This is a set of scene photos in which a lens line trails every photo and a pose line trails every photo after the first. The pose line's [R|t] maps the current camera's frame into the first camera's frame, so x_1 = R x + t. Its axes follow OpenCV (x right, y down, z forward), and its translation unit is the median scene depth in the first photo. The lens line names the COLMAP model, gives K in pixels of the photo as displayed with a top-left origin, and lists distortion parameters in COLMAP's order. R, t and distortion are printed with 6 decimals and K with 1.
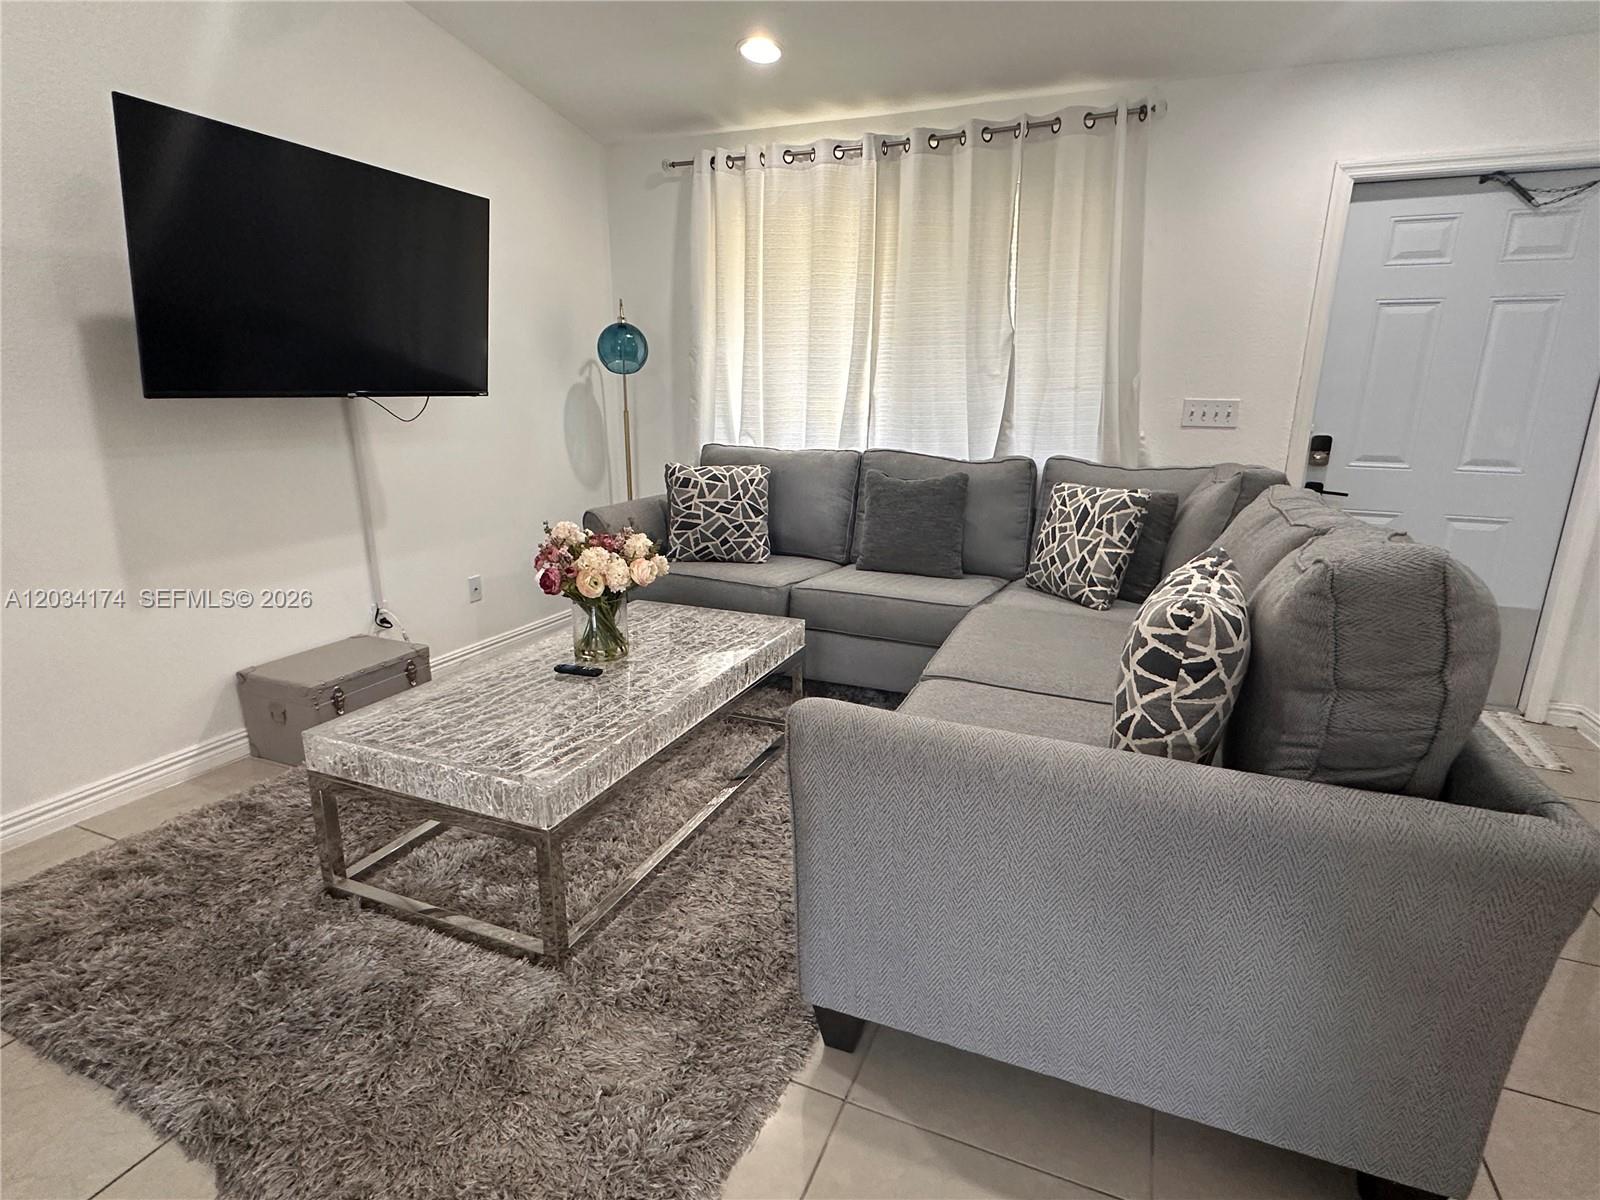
lens RADIAL K [[823.2, 0, 804.5], [0, 823.2, 598.1], [0, 0, 1]] dist [-0.004694, 0.001674]
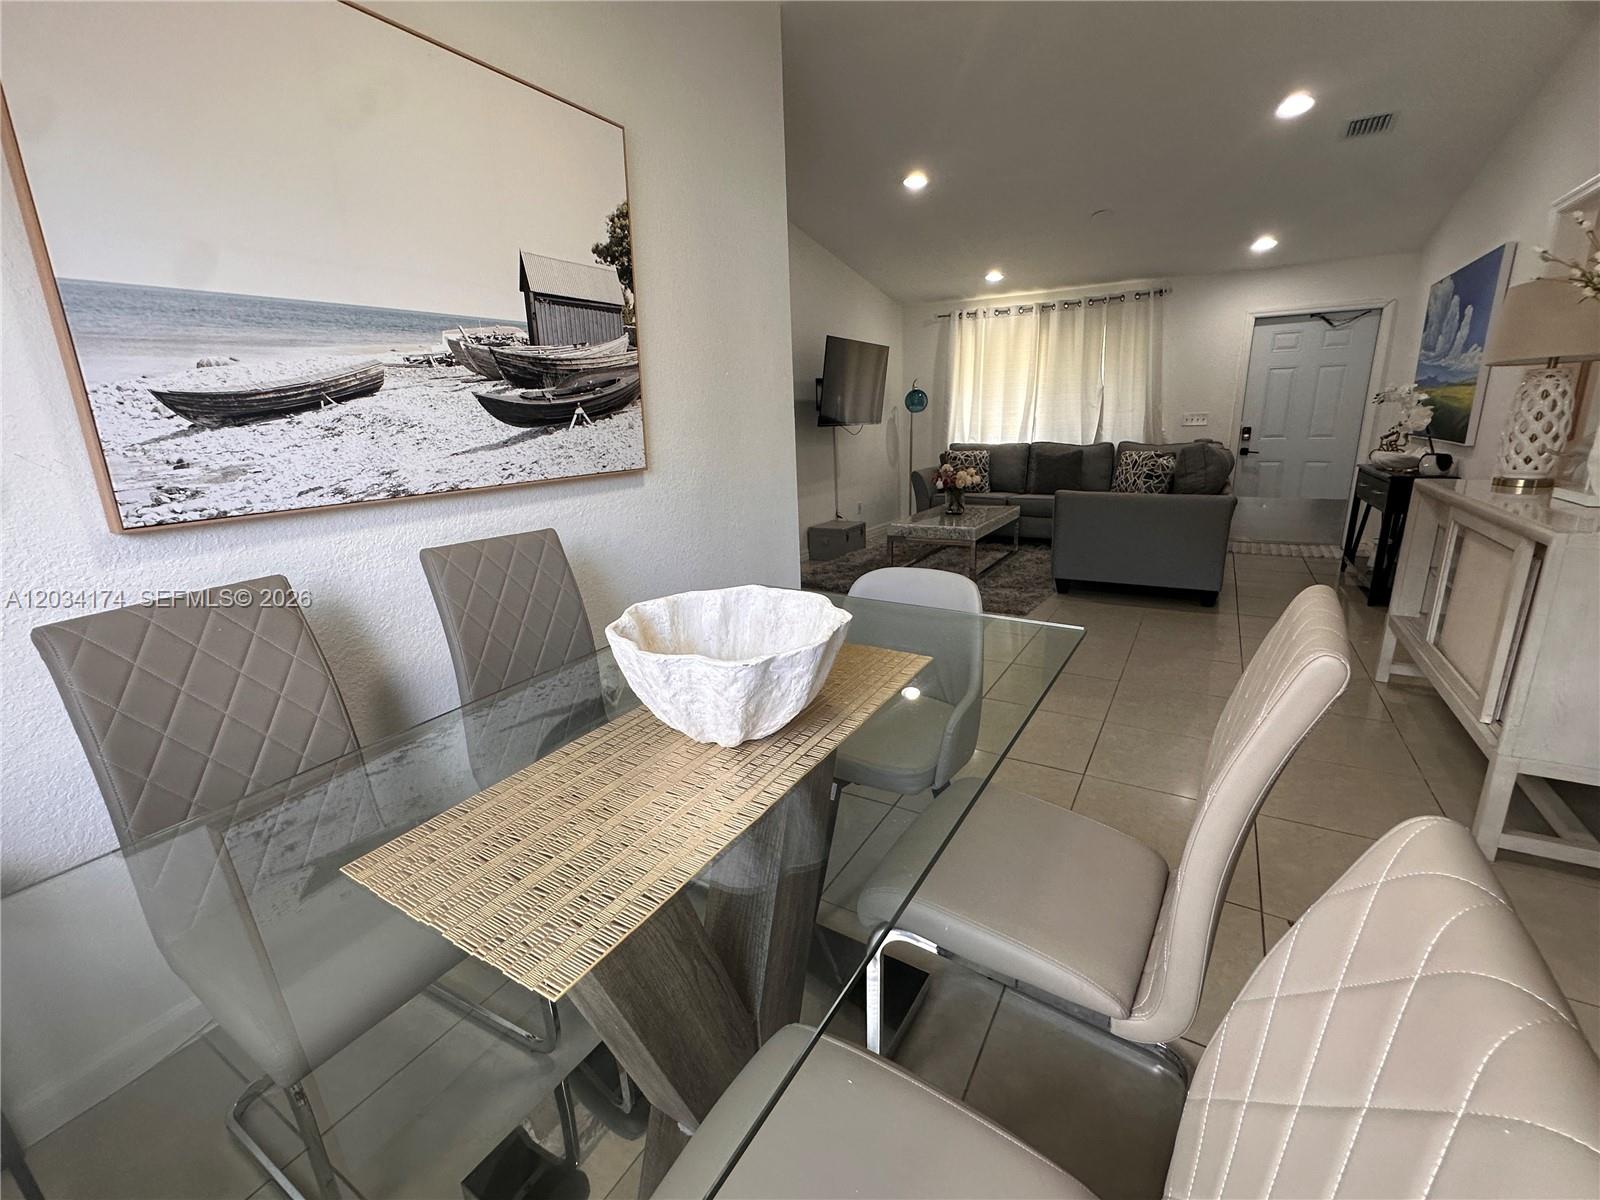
lens RADIAL K [[690.6, 0, 808.7], [0, 690.6, 593.6], [0, 0, 1]] dist [-0.002793, 0.000199]
pose [[0.991139, -0.006324, -0.132677, -0.309441], [0.006403, 0.999979, 0.000176, 0.246773], [0.132674, -0.001024, 0.991159, -1.018909]]
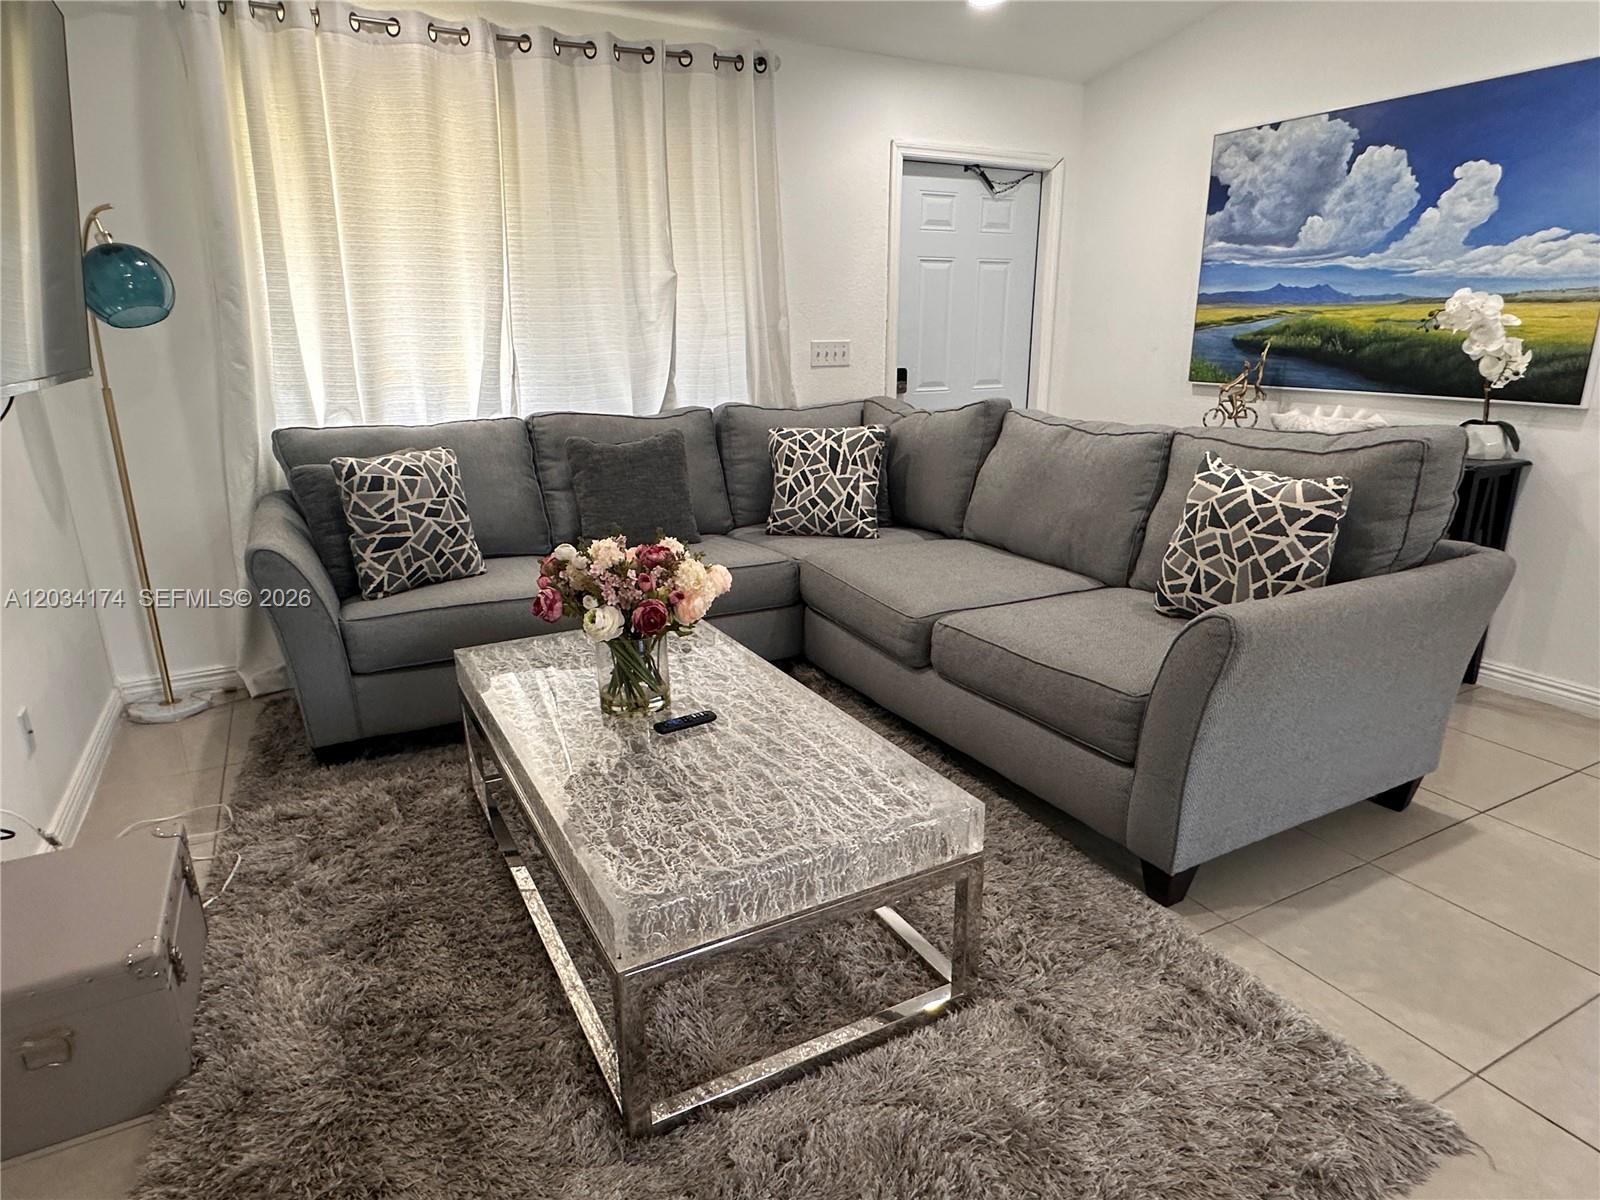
lens RADIAL K [[932.5, 0, 794.4], [0, 932.5, 602.3], [0, 0, 1]] dist [-0.006016, 0.002264]
pose [[0.634222, -0.237019, 0.735924, -0.547233], [0.205826, 0.969261, 0.134789, -0.078466], [-0.745250, 0.065986, 0.663512, 0.221213]]
